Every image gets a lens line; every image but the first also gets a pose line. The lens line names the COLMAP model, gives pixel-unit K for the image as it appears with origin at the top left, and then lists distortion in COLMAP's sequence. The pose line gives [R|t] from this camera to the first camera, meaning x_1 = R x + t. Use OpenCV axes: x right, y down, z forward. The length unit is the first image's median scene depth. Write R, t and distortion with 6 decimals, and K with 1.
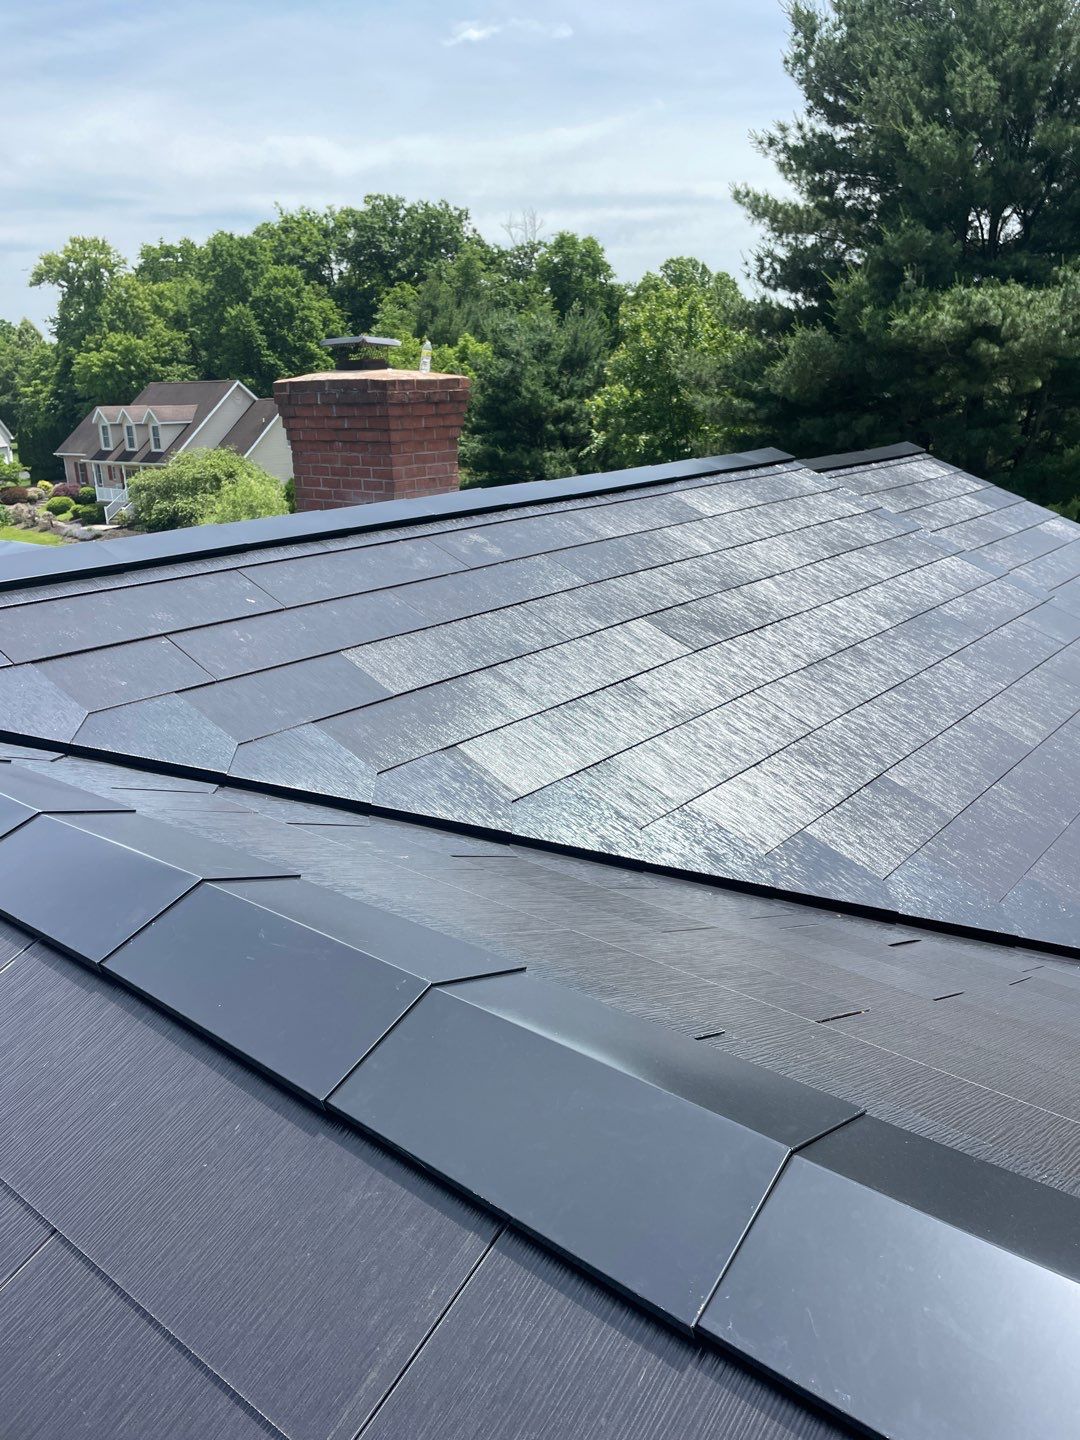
lens RADIAL K [[1086.0, 0, 543.3], [0, 1086.0, 704.4], [0, 0, 1]] dist [0.086155, -0.115751]
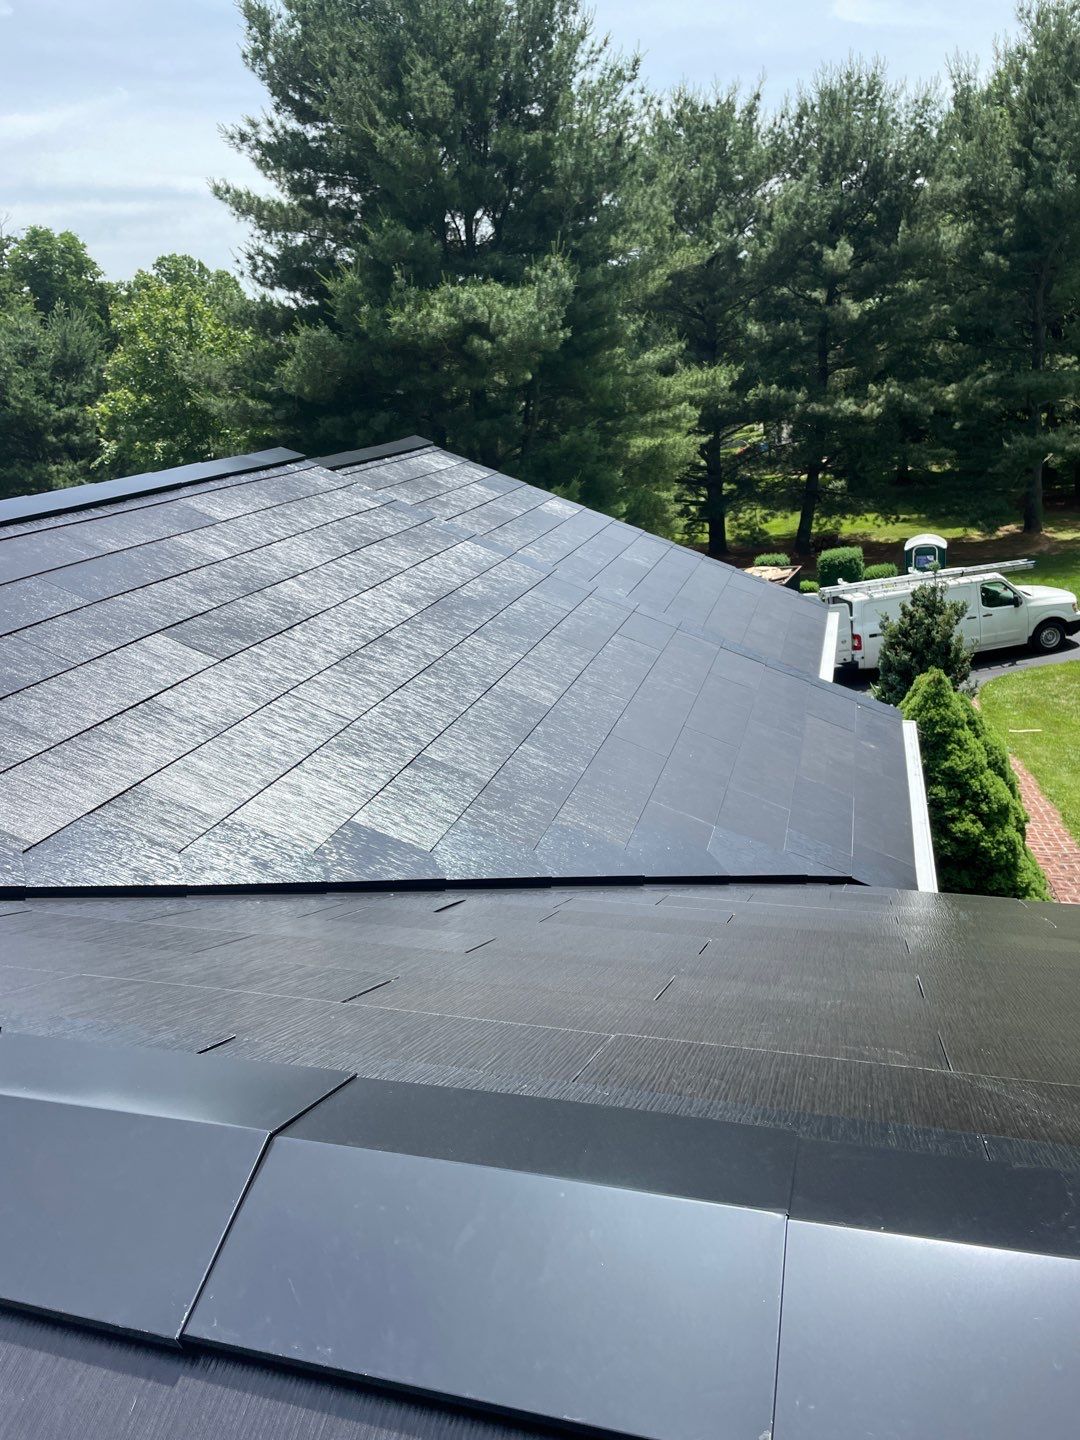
lens RADIAL K [[1086.0, 0, 540.8], [0, 1086.0, 720.9], [0, 0, 1]] dist [0.086155, -0.115751]
pose [[0.916401, -0.154973, 0.369043, 0.006302], [0.149968, 0.987781, 0.042405, 0.001094], [-0.371105, 0.016485, 0.928445, -0.001752]]
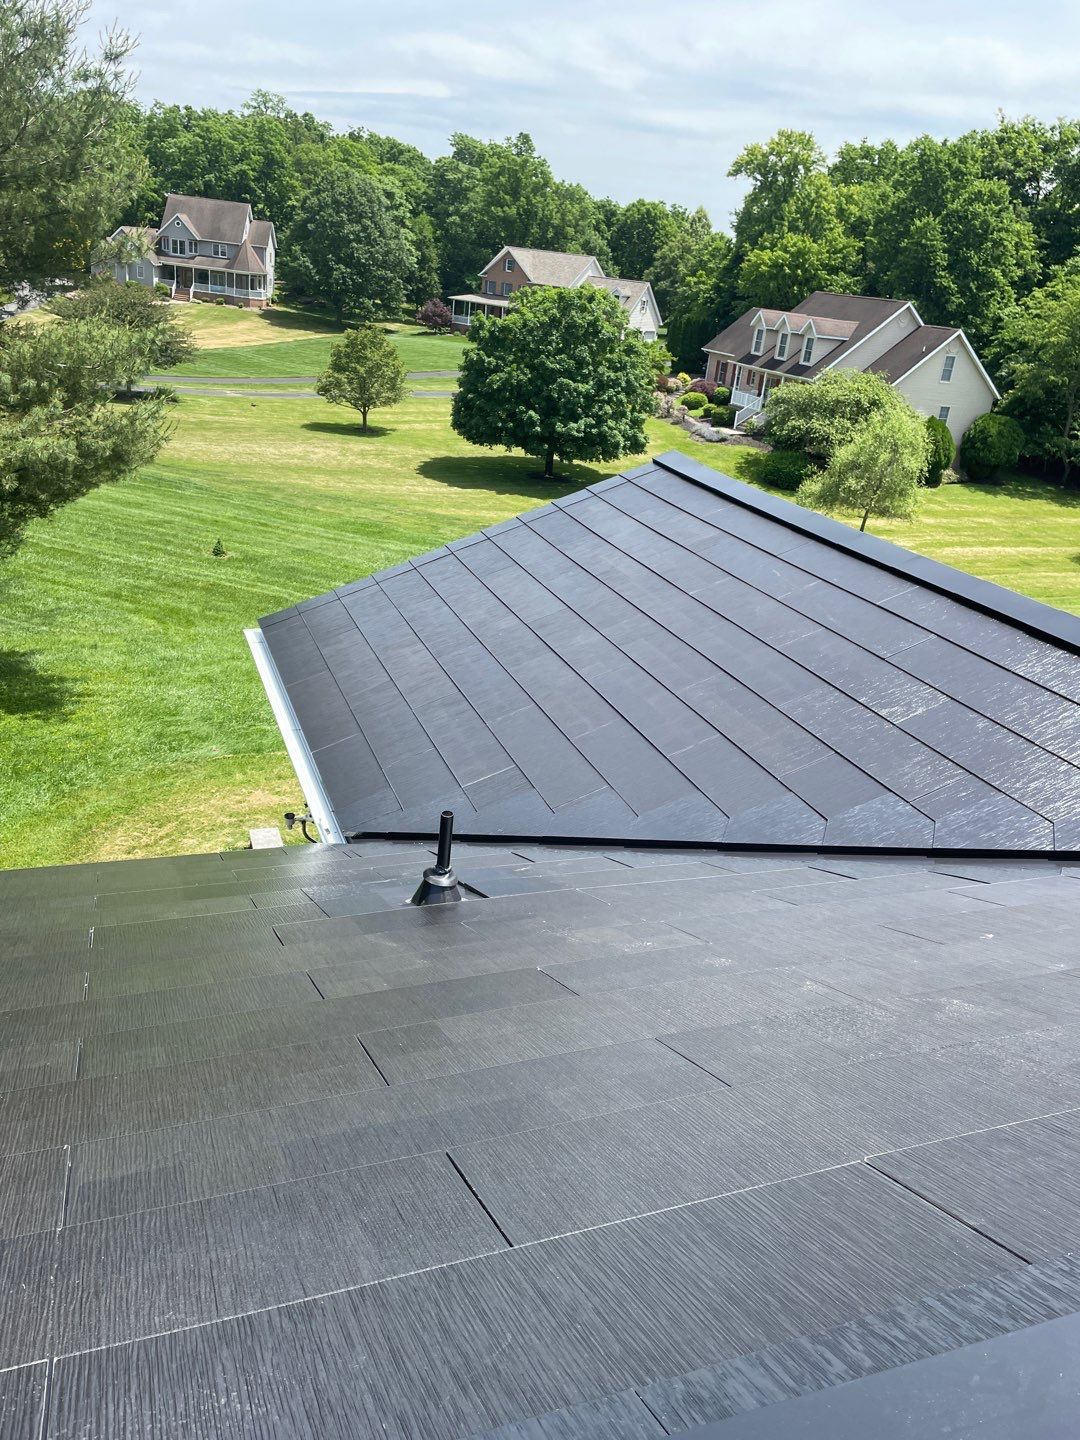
lens RADIAL K [[1086.0, 0, 553.6], [0, 1086.0, 720.1], [0, 0, 1]] dist [0.086155, -0.115751]
pose [[0.858311, 0.305988, -0.411916, -0.122510], [-0.270405, 0.951960, 0.143712, -0.026081], [0.436101, -0.011966, 0.899818, 0.061766]]
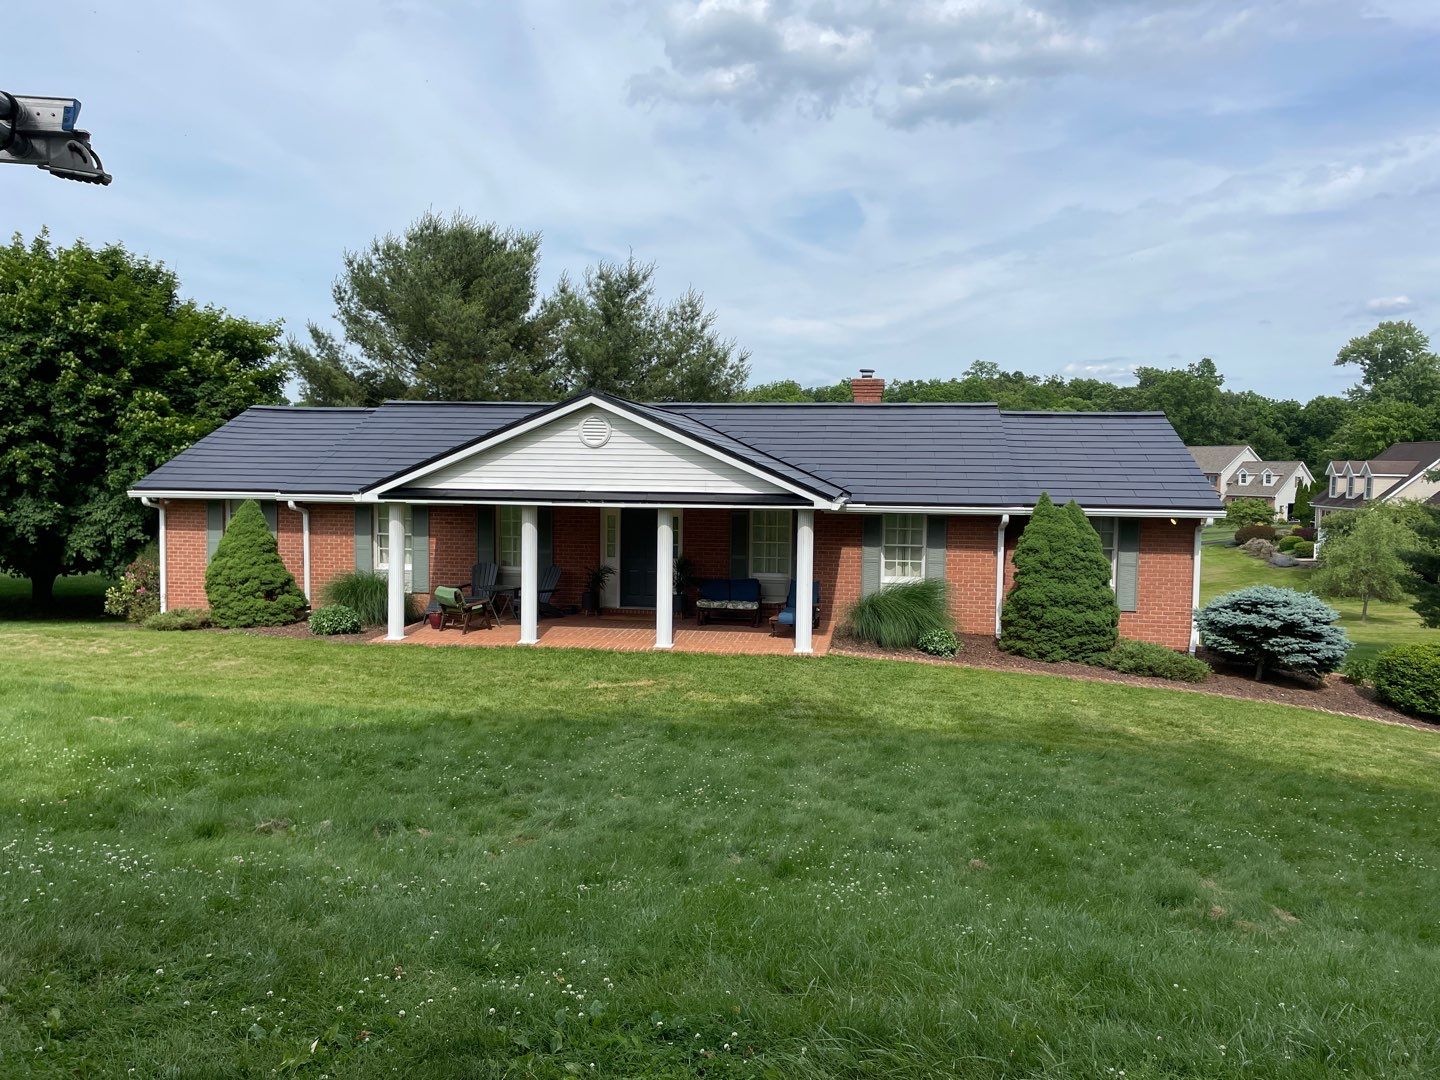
lens RADIAL K [[1086.0, 0, 717.5], [0, 1086.0, 535.1], [0, 0, 1]] dist [0.086155, -0.115751]
pose [[0.509734, 0.088033, -0.855816, 0.797181], [-0.269953, 0.960879, -0.061947, 0.158327], [0.816882, 0.262606, 0.513558, -0.326622]]
